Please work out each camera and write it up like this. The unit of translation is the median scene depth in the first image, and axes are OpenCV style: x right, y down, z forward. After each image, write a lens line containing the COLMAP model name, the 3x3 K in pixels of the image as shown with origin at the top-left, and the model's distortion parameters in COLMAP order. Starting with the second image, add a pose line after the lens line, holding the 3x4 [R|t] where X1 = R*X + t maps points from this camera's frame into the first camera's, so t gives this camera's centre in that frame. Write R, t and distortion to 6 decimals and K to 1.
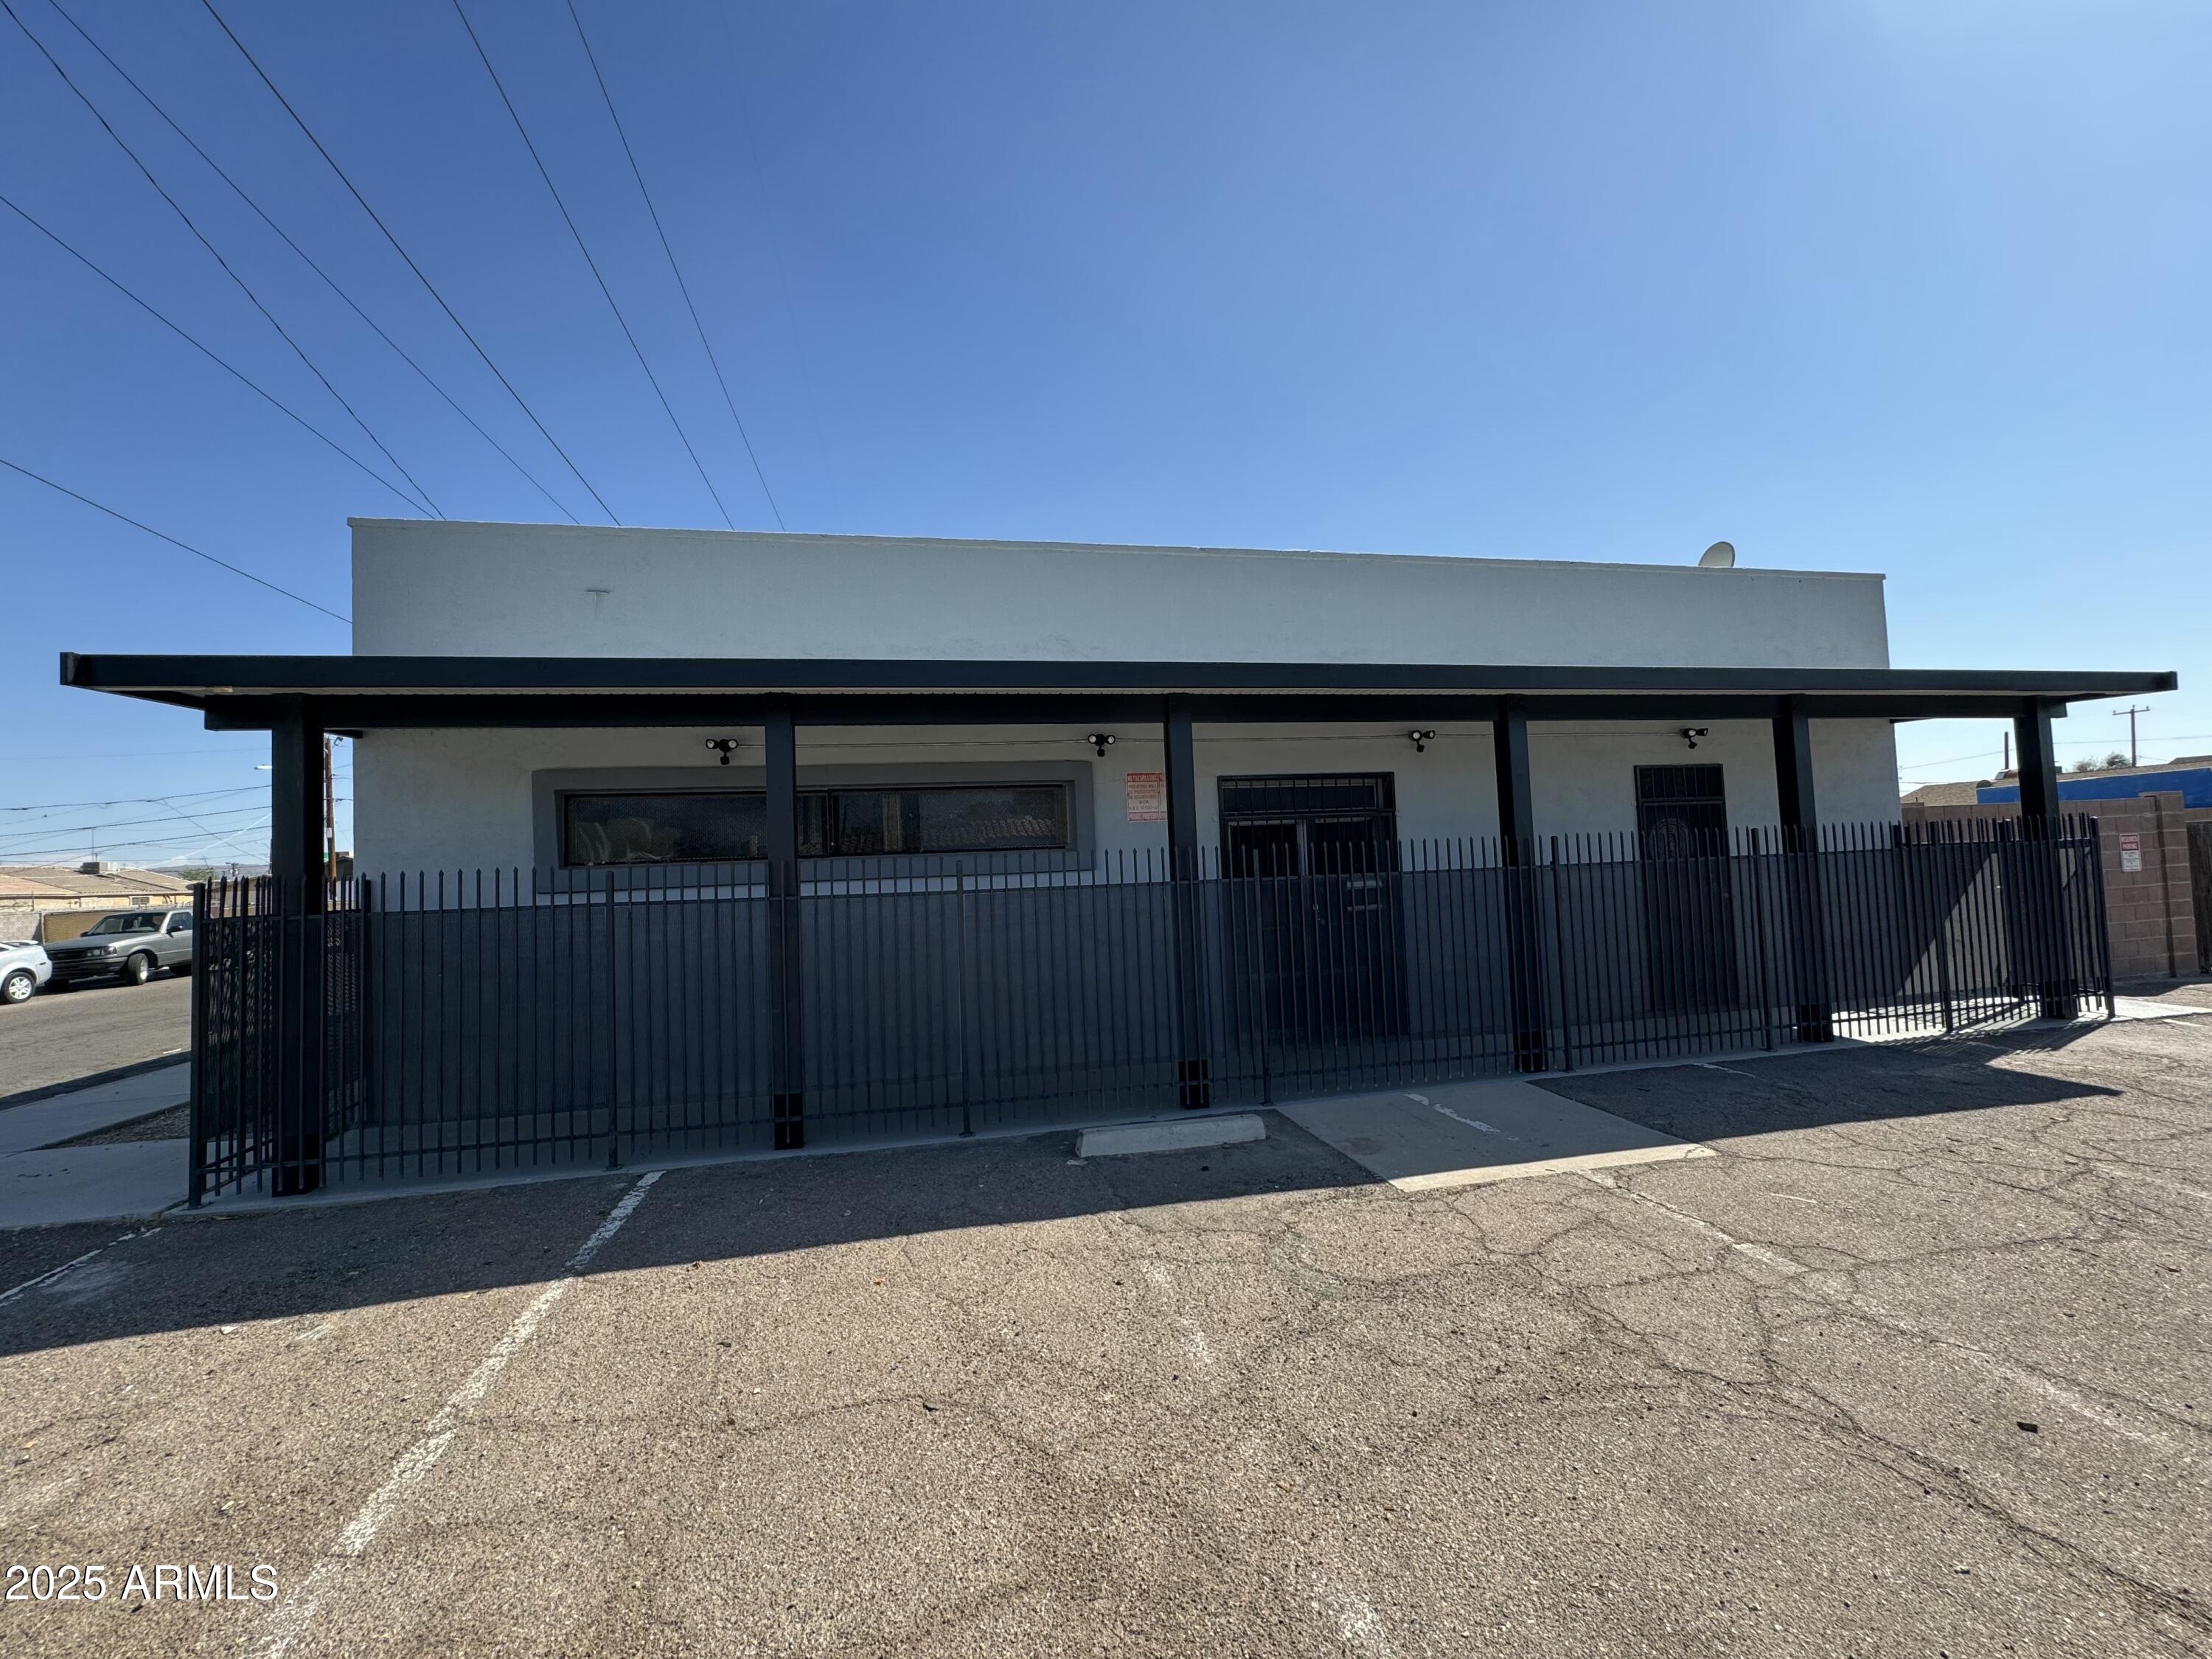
lens RADIAL K [[888.8, 0, 1105.5], [0, 888.8, 823.7], [0, 0, 1]] dist [-0.000950, 0.000572]
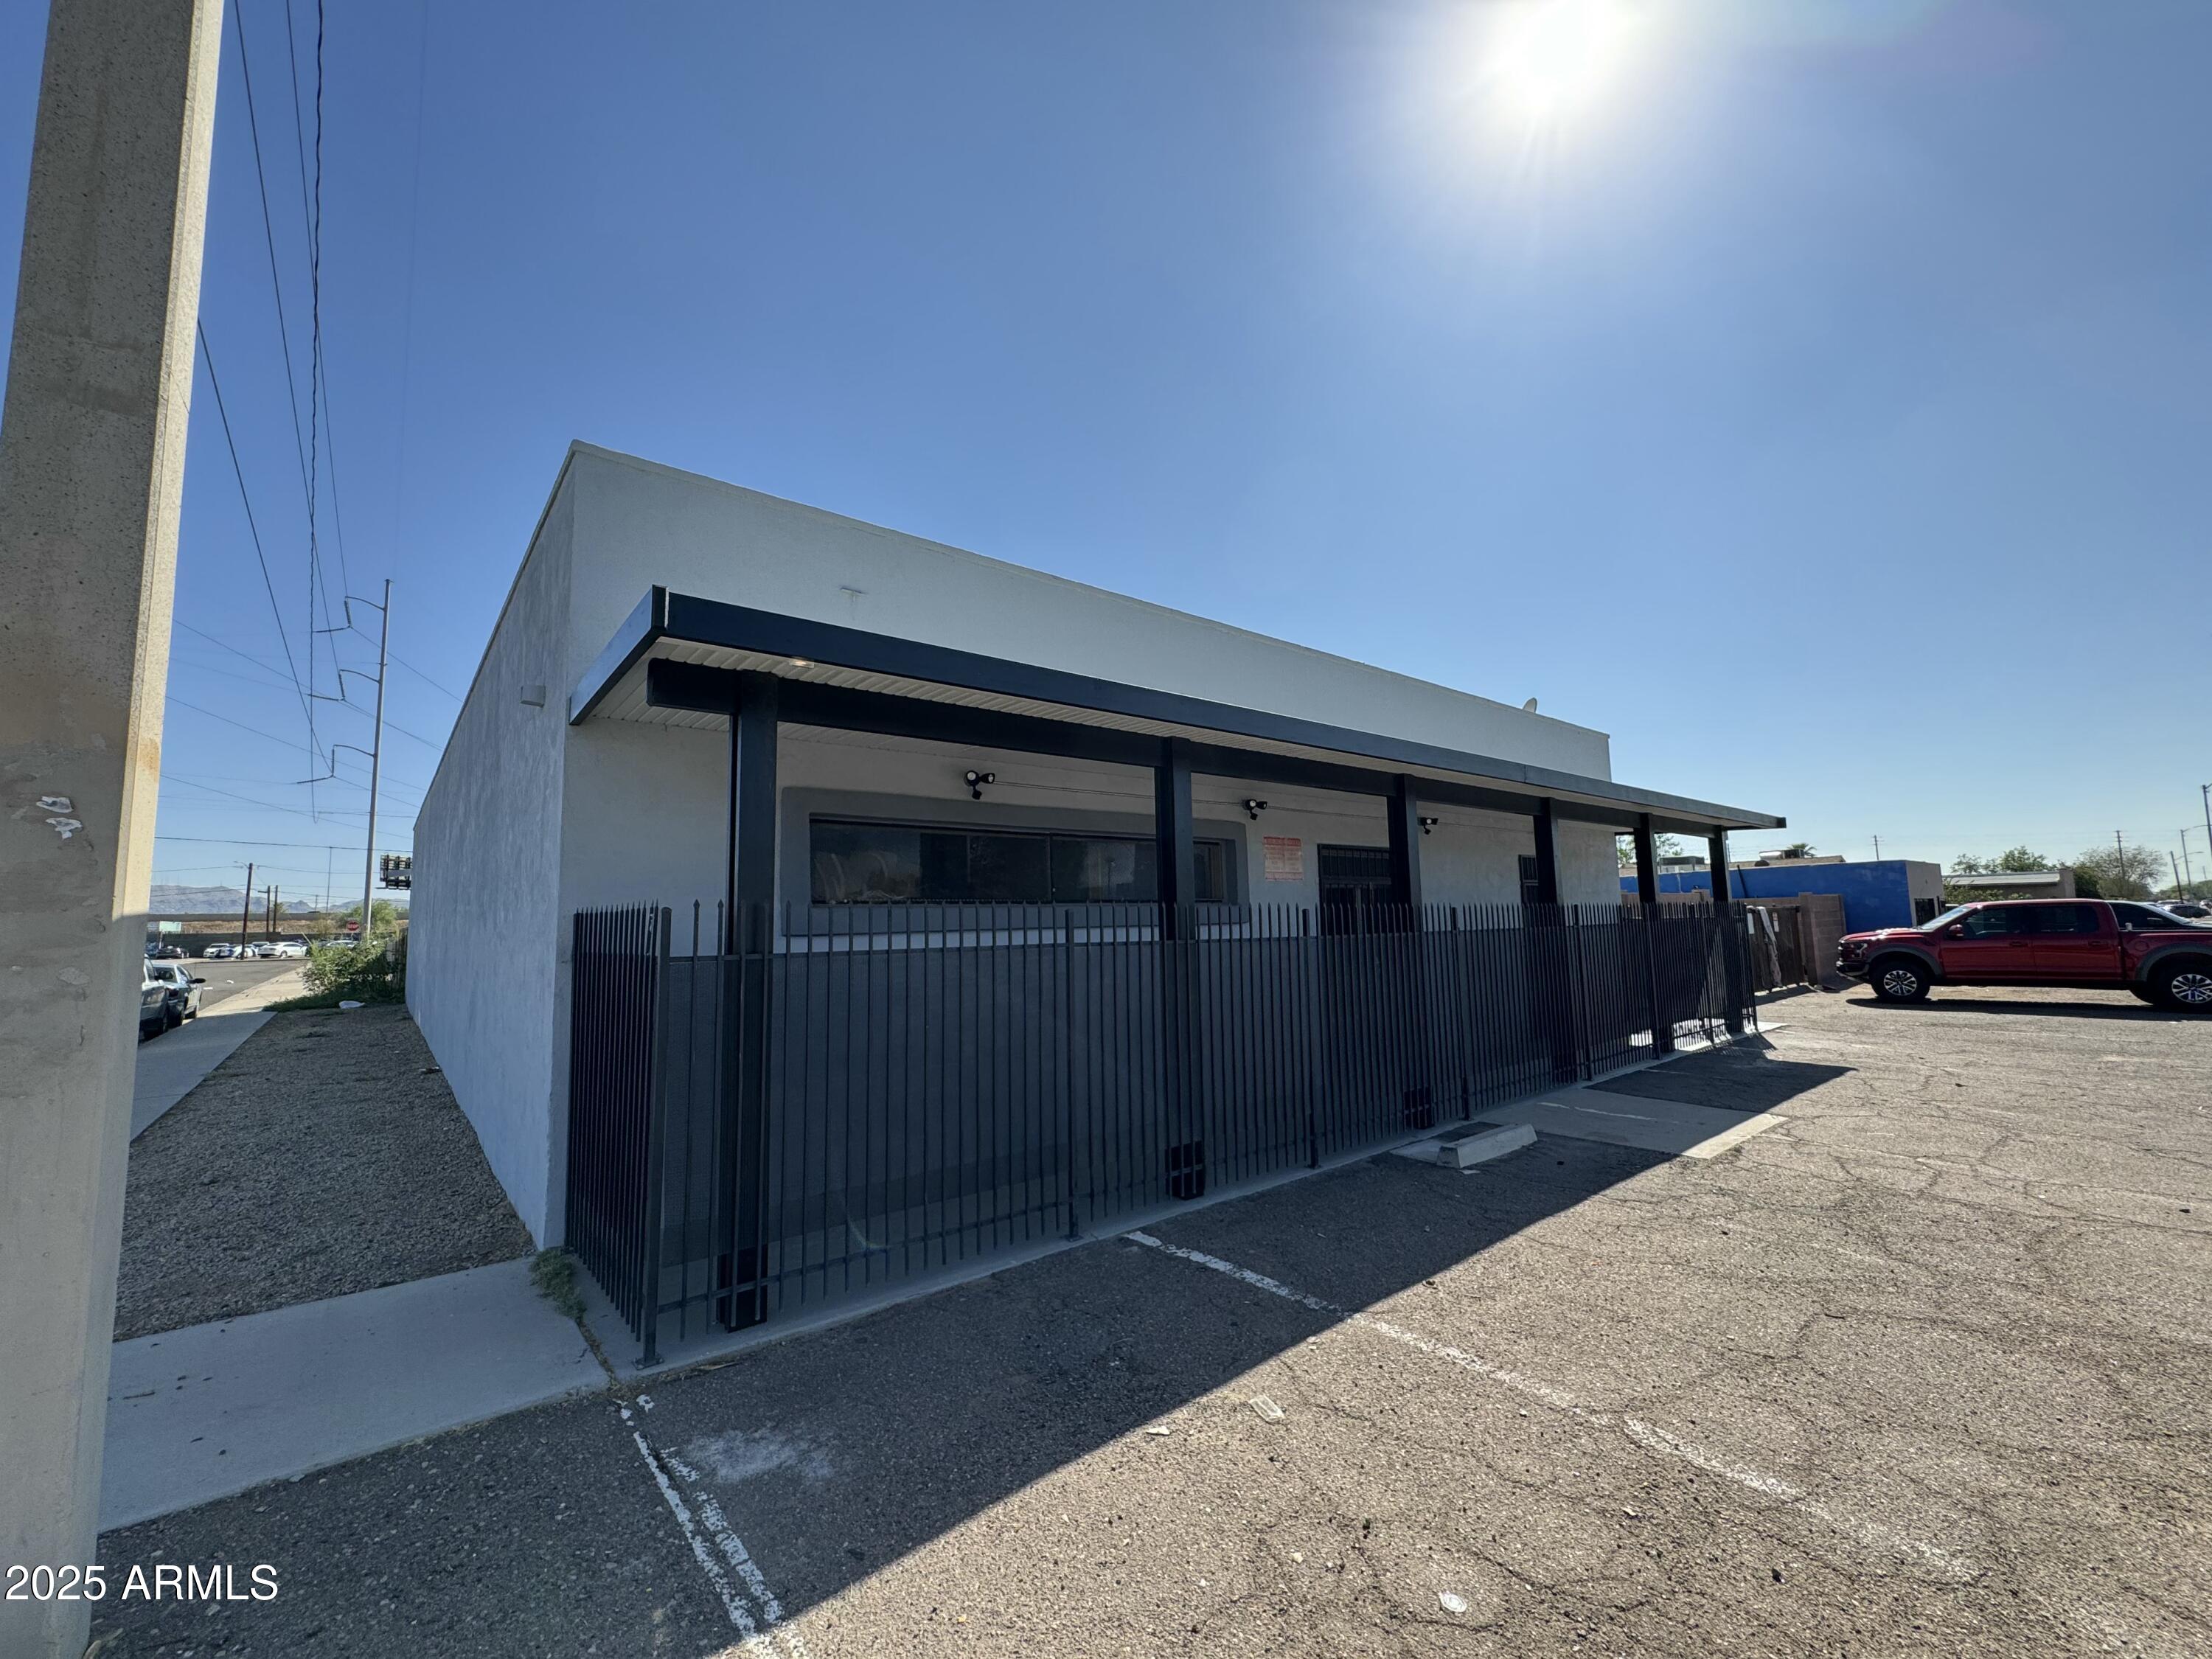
lens RADIAL K [[888.8, 0, 1105.5], [0, 888.8, 823.7], [0, 0, 1]] dist [-0.000950, 0.000572]
pose [[0.888832, 0.069258, 0.452968, -0.937336], [-0.032497, 0.995550, -0.088452, 0.046299], [-0.457079, 0.063899, 0.887128, 0.153562]]
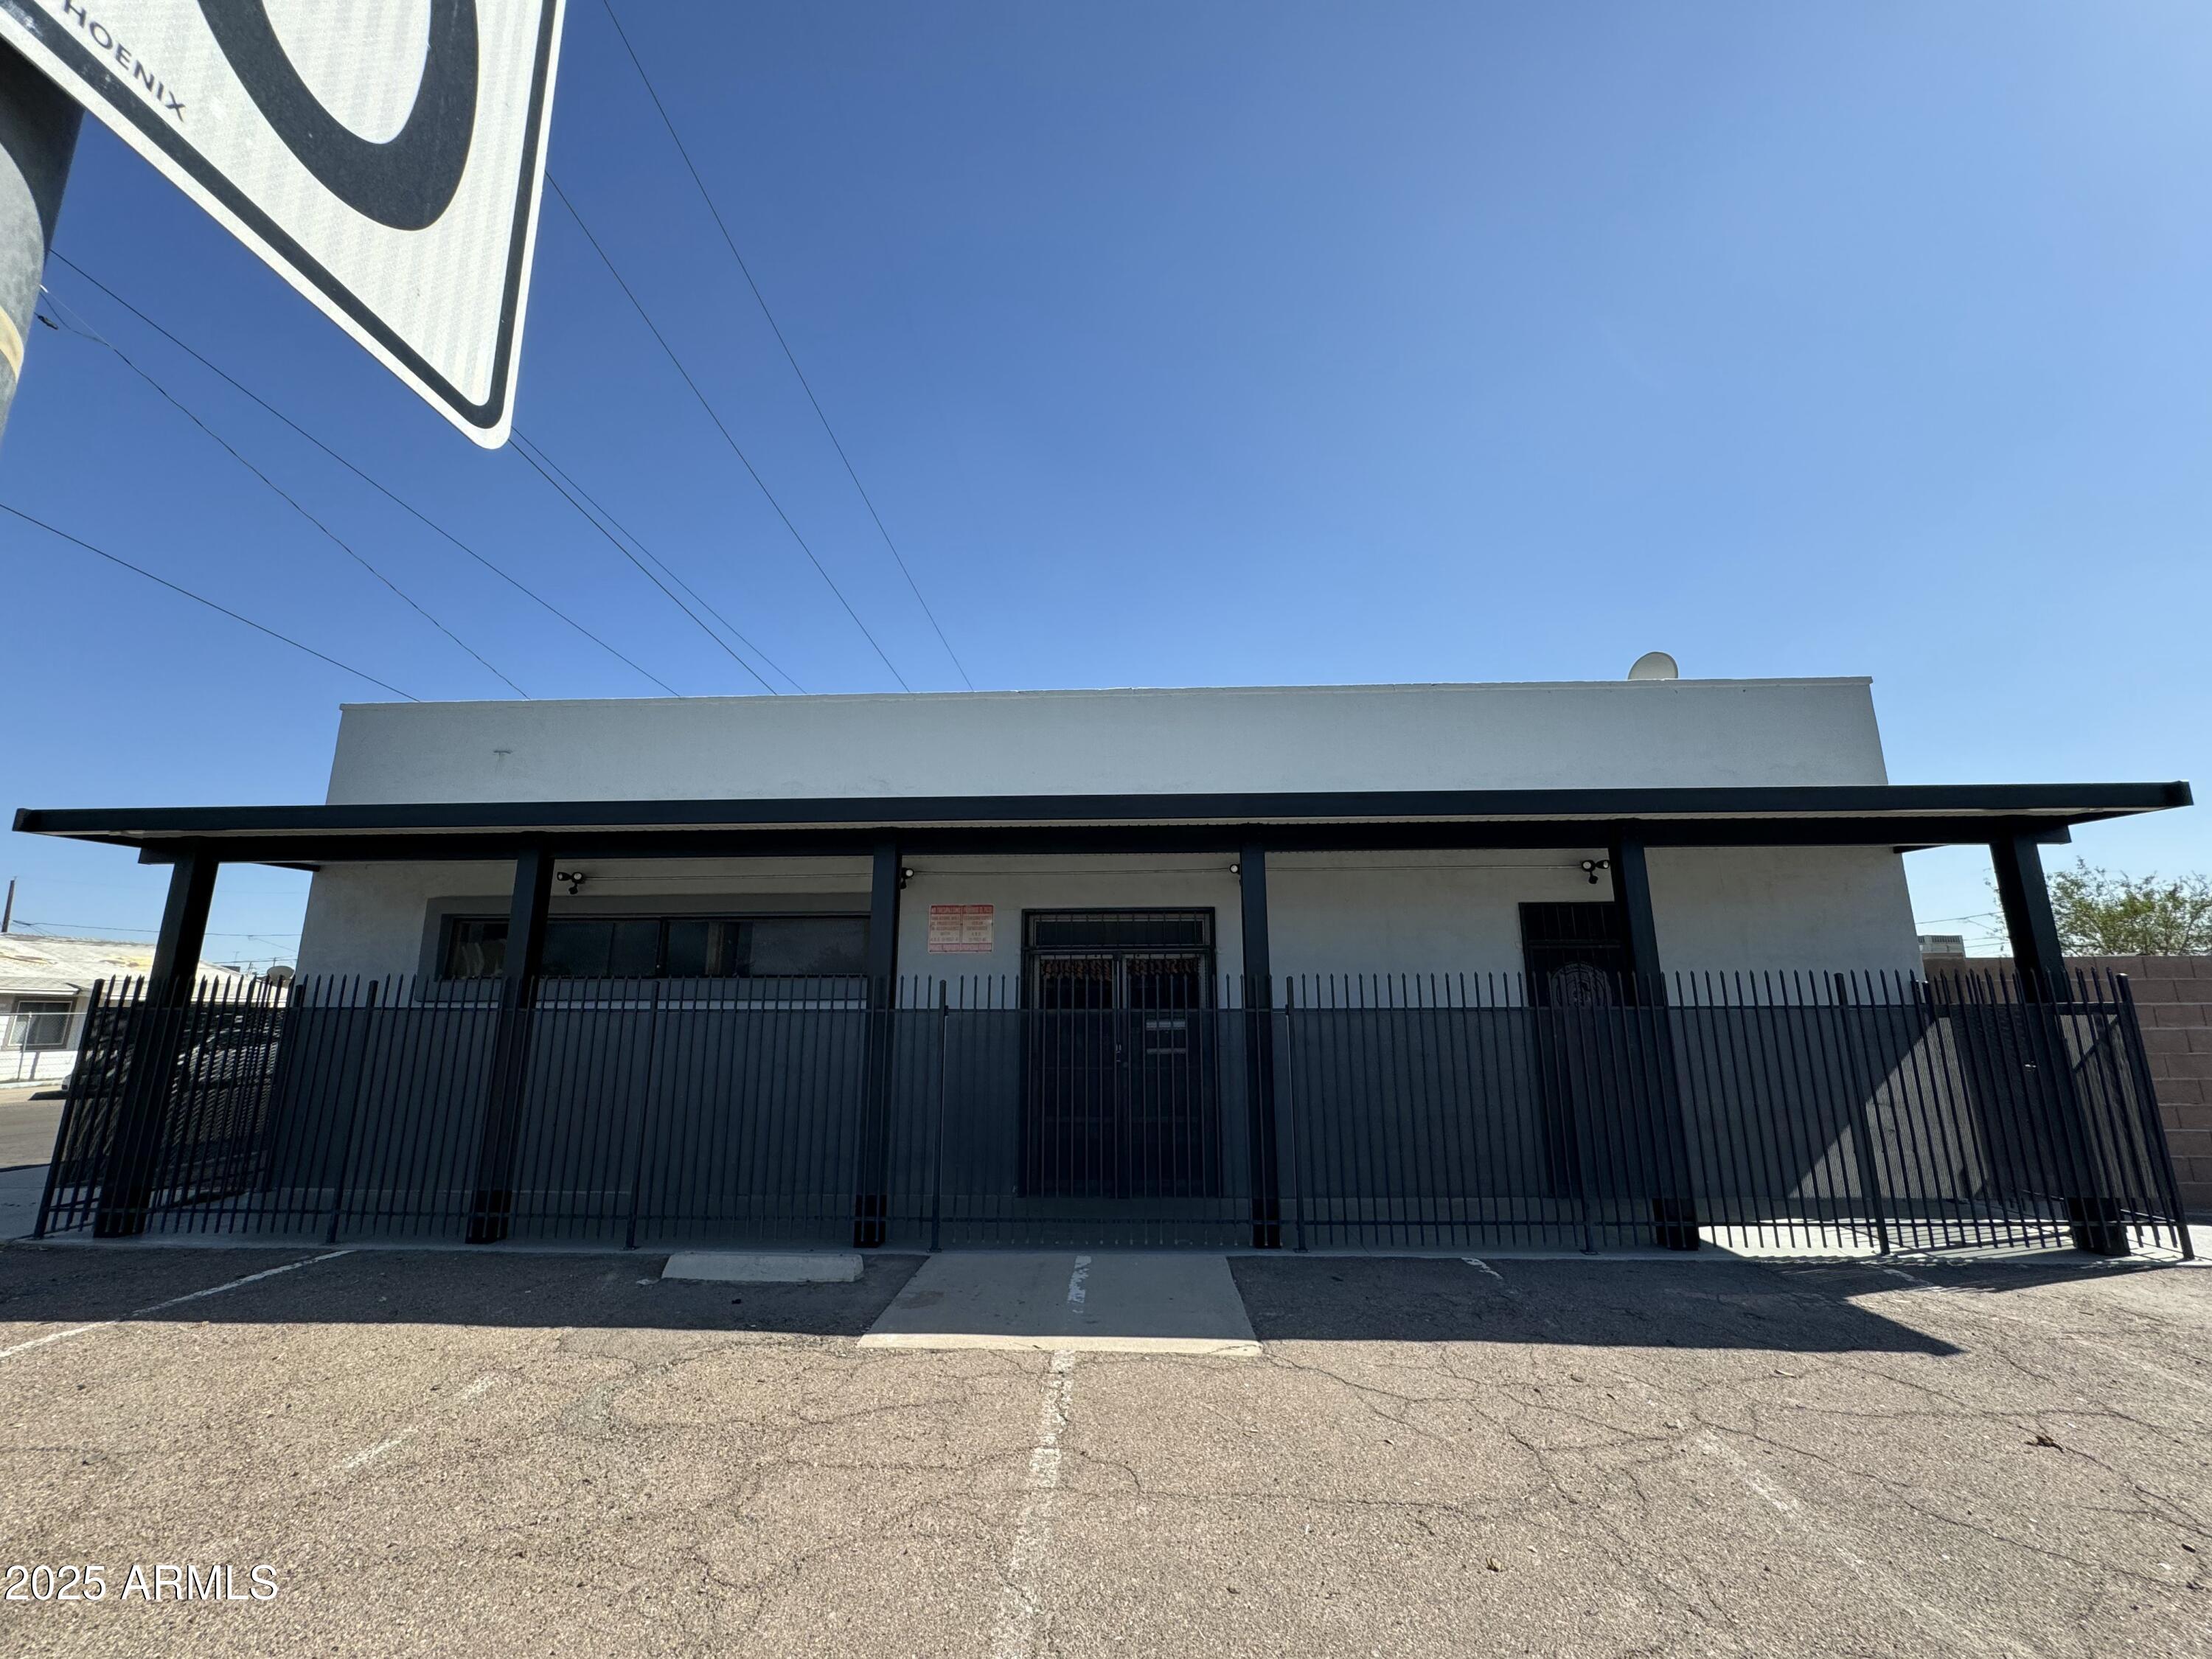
lens RADIAL K [[888.8, 0, 1105.5], [0, 888.8, 823.7], [0, 0, 1]] dist [-0.000950, 0.000572]
pose [[0.967967, -0.015235, -0.250616, 0.692572], [-0.024335, 0.987765, -0.154038, 0.005503], [0.249896, 0.155203, 0.955753, 0.069823]]
